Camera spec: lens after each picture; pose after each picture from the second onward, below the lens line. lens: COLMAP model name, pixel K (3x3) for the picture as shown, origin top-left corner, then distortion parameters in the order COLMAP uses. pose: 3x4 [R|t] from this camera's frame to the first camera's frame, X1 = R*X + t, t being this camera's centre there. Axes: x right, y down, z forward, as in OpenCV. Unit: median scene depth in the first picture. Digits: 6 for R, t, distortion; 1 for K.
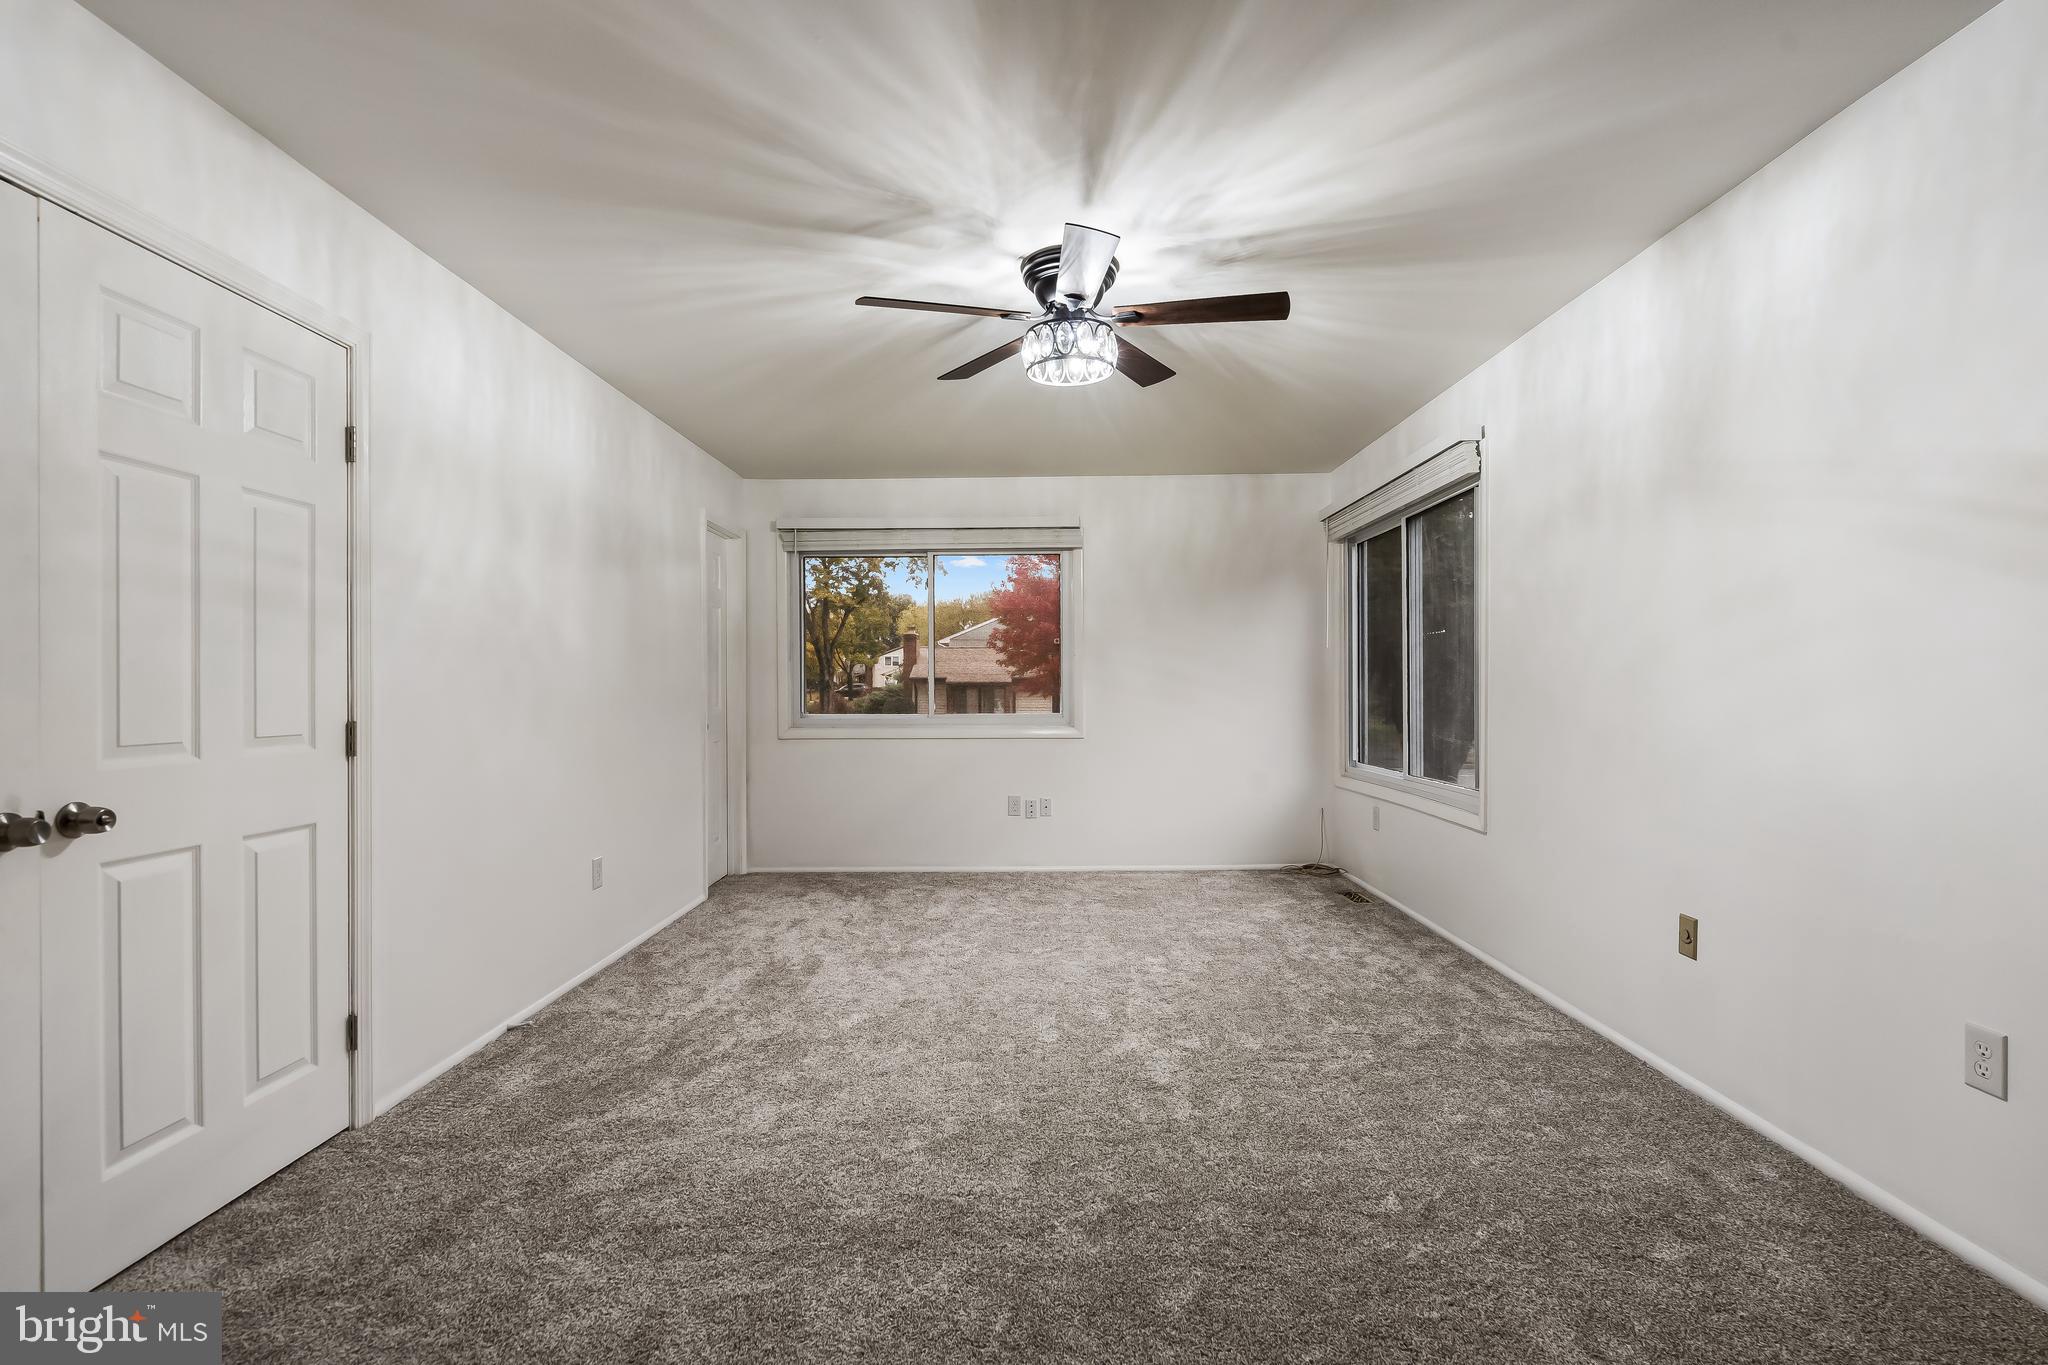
lens RADIAL K [[954.2, 0, 973.7], [0, 954.2, 685.3], [0, 0, 1]] dist [-0.001047, 0.002908]
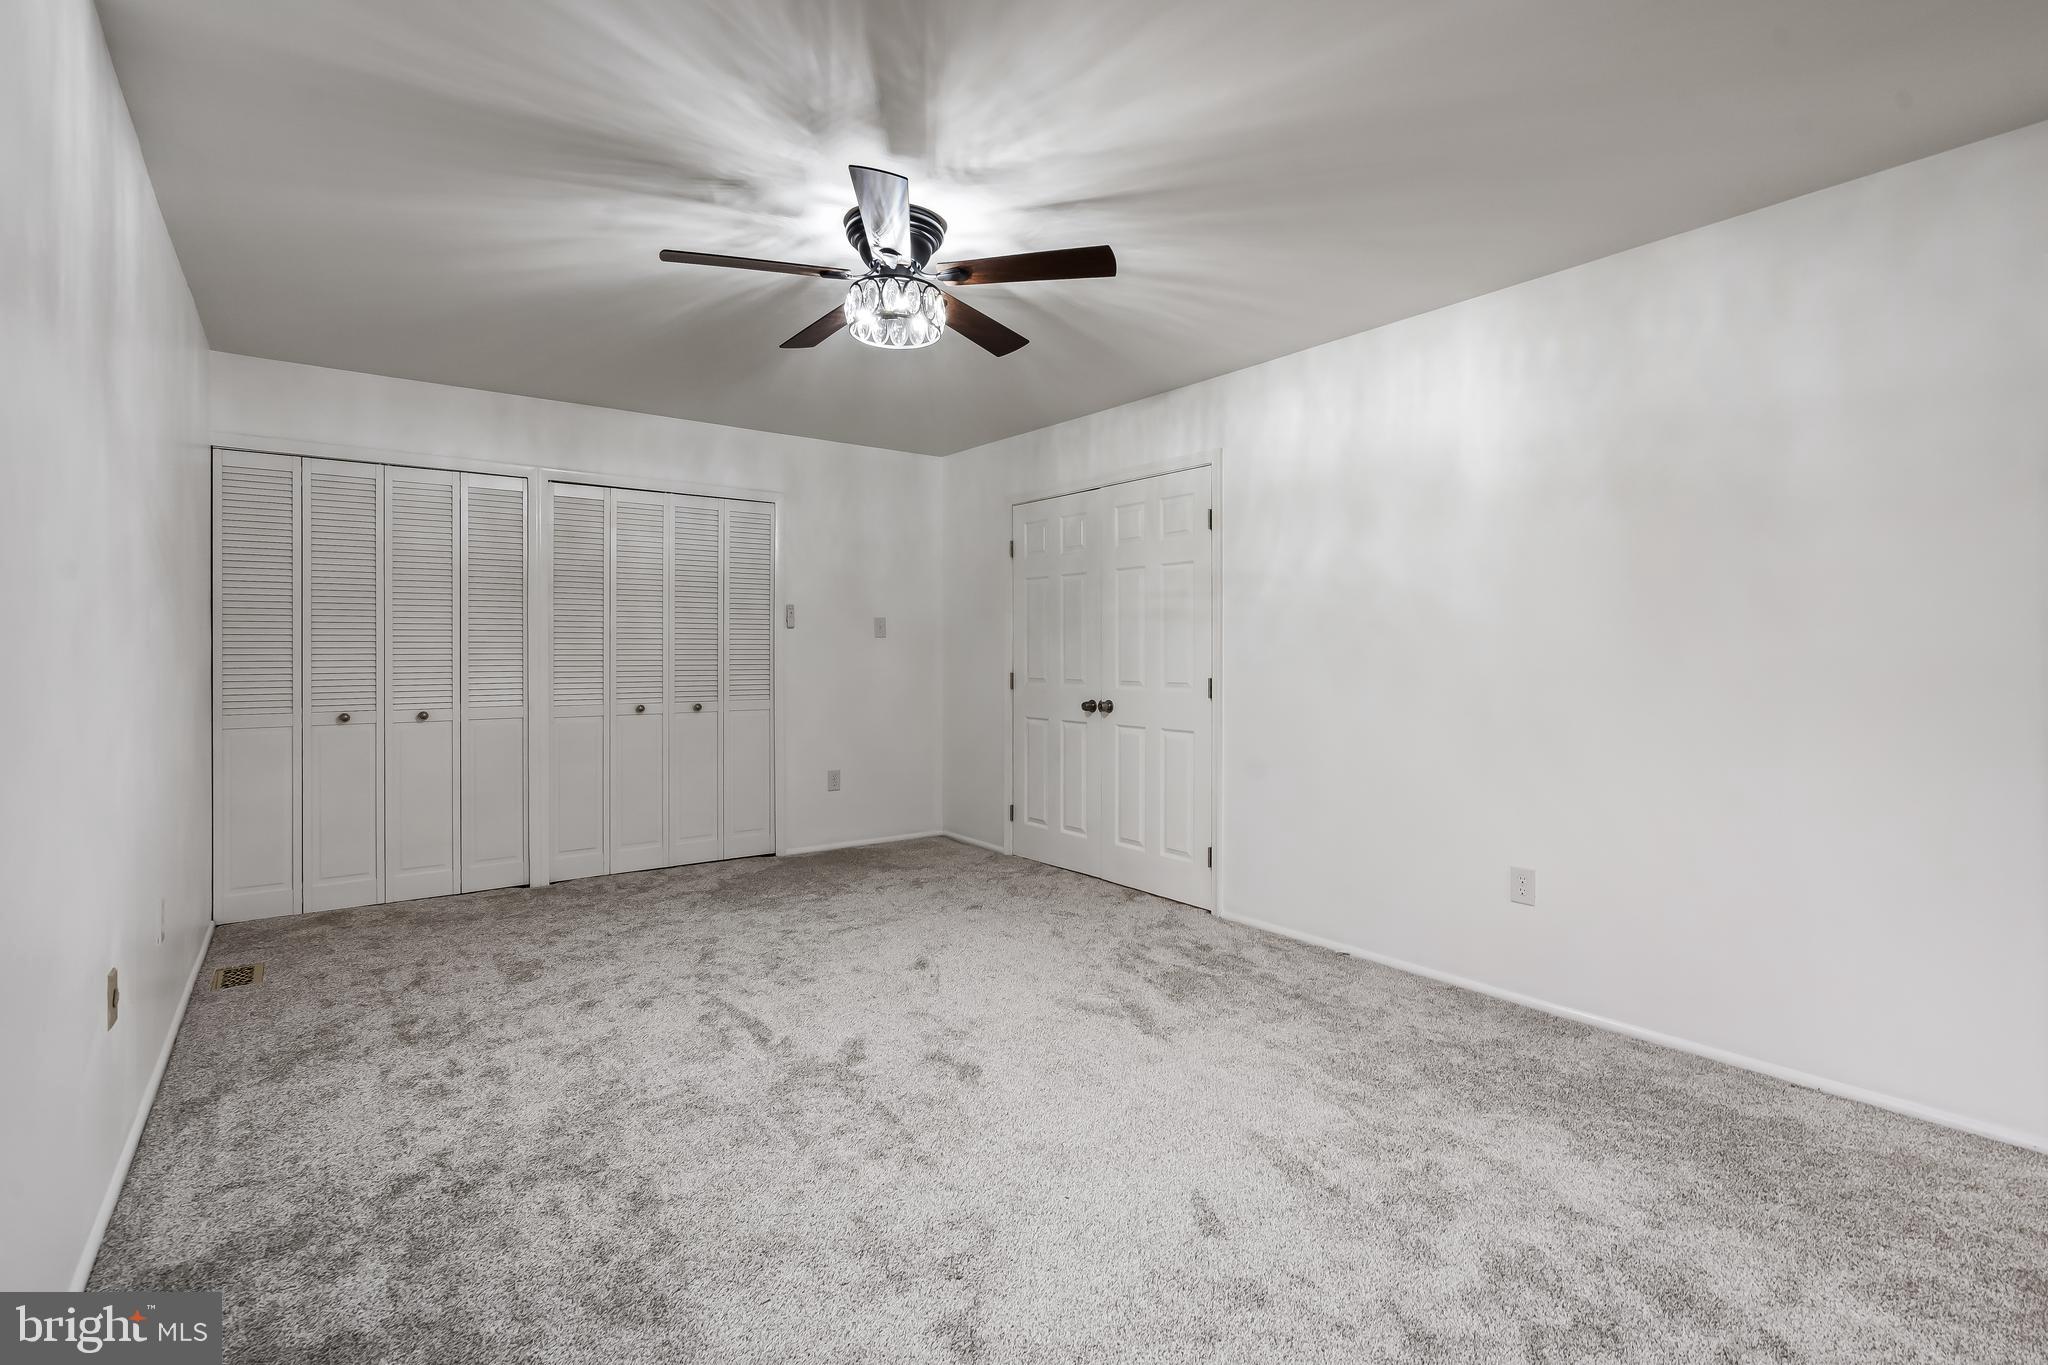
lens RADIAL K [[954.2, 0, 1043.4], [0, 954.2, 671.3], [0, 0, 1]] dist [-0.001047, 0.002908]
pose [[-0.757963, 0.011223, -0.652201, 0.542067], [-0.002030, 0.999807, 0.019564, -0.008398], [0.652295, 0.016153, -0.757793, 1.605567]]
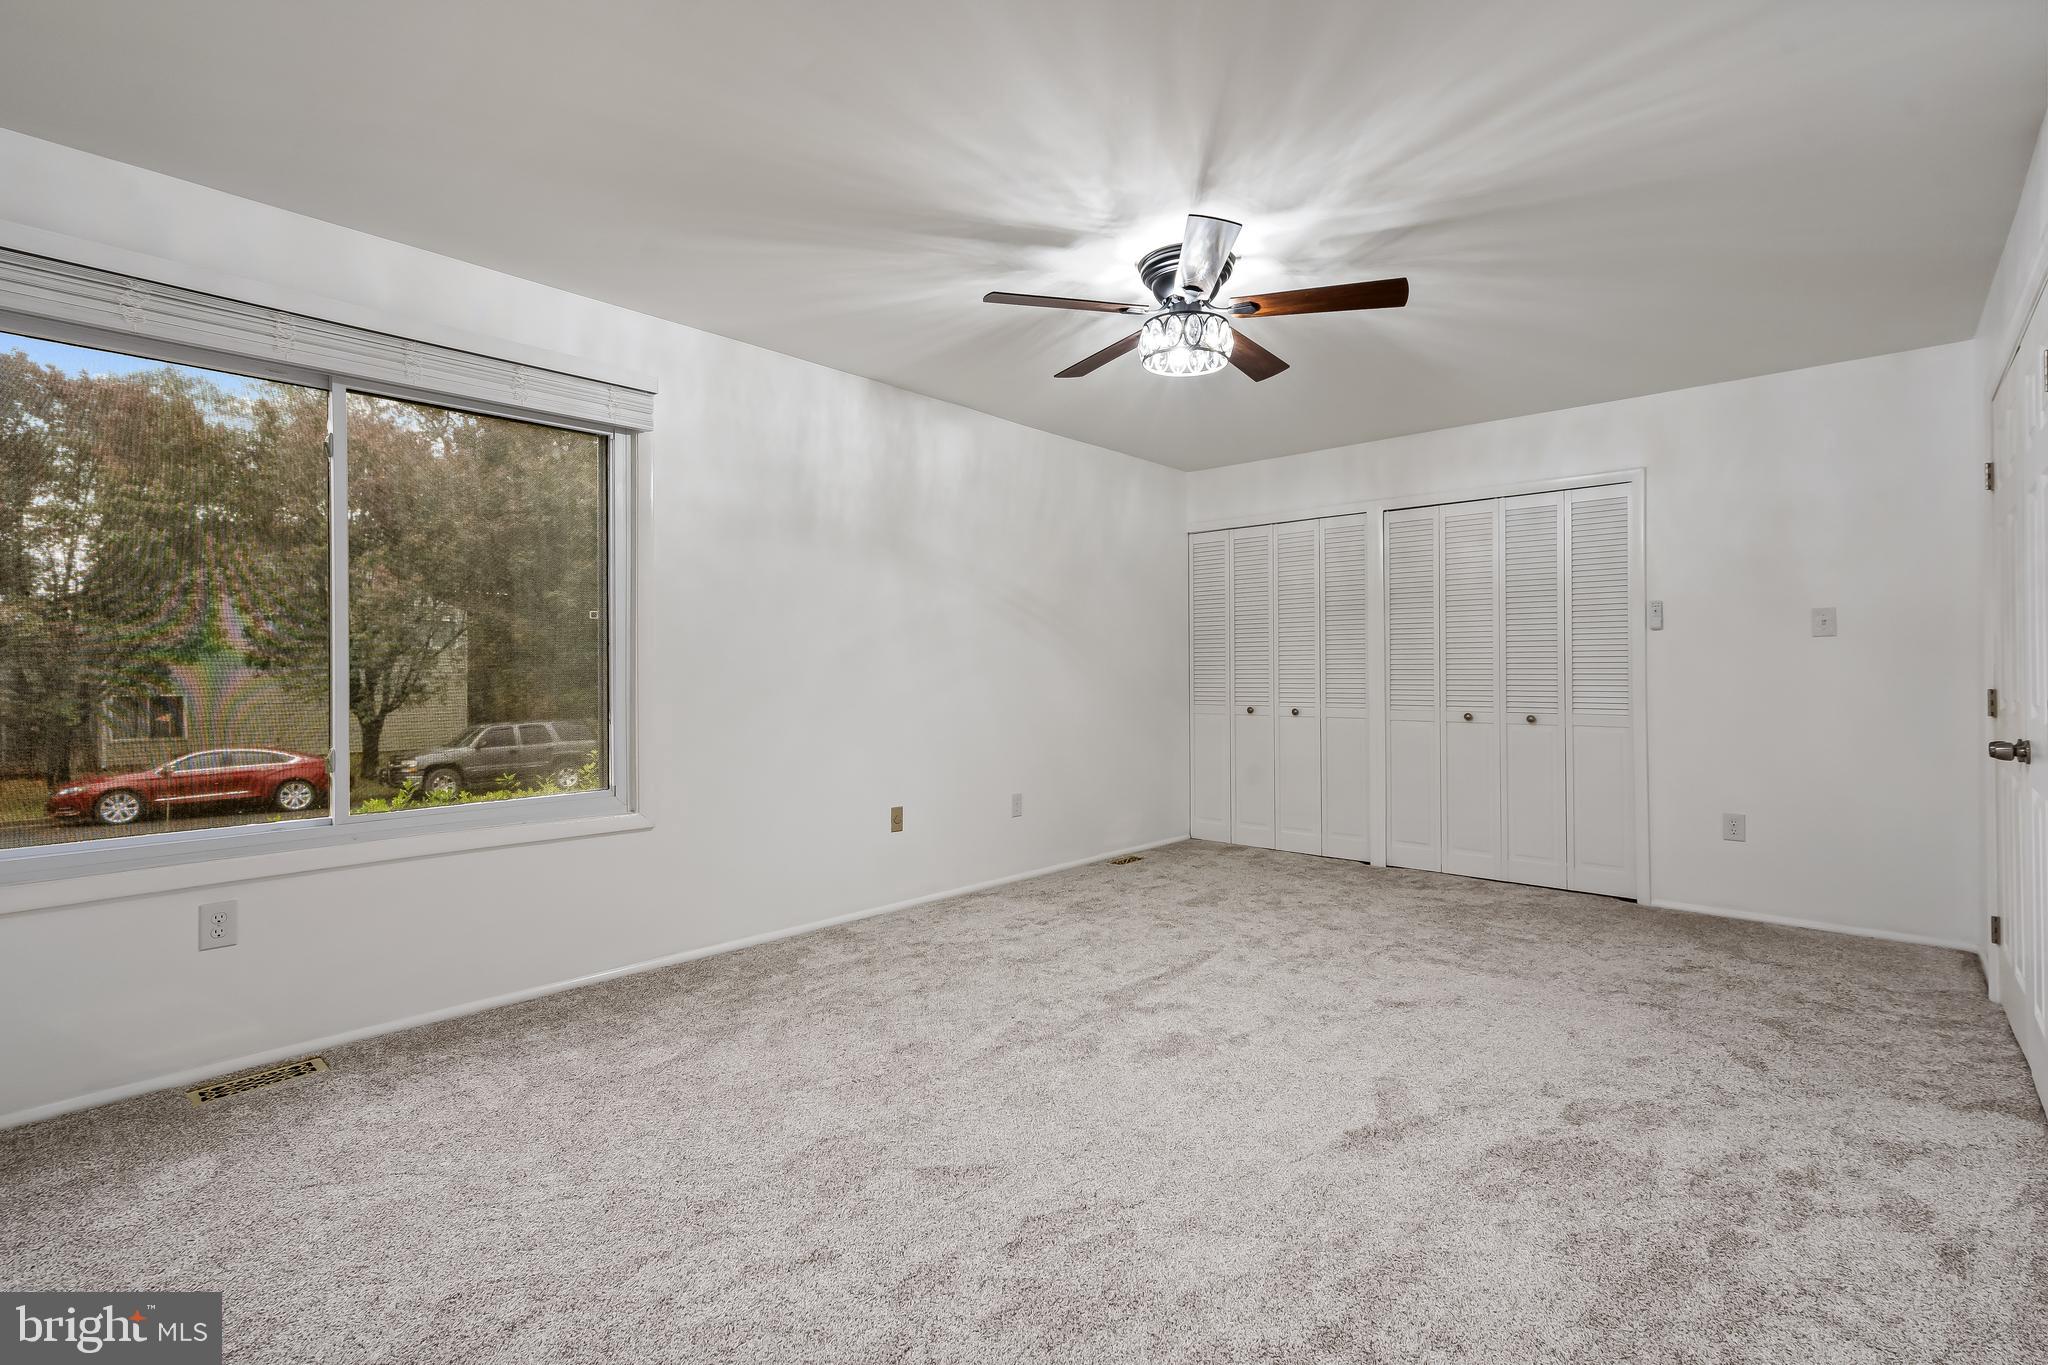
lens RADIAL K [[954.2, 0, 1016.9], [0, 954.2, 686.6], [0, 0, 1]] dist [-0.001047, 0.002908]
pose [[-0.774233, -0.008518, 0.632843, -0.368426], [0.003346, 0.999840, 0.017551, 0.003601], [-0.632892, 0.015706, -0.774081, 1.692256]]
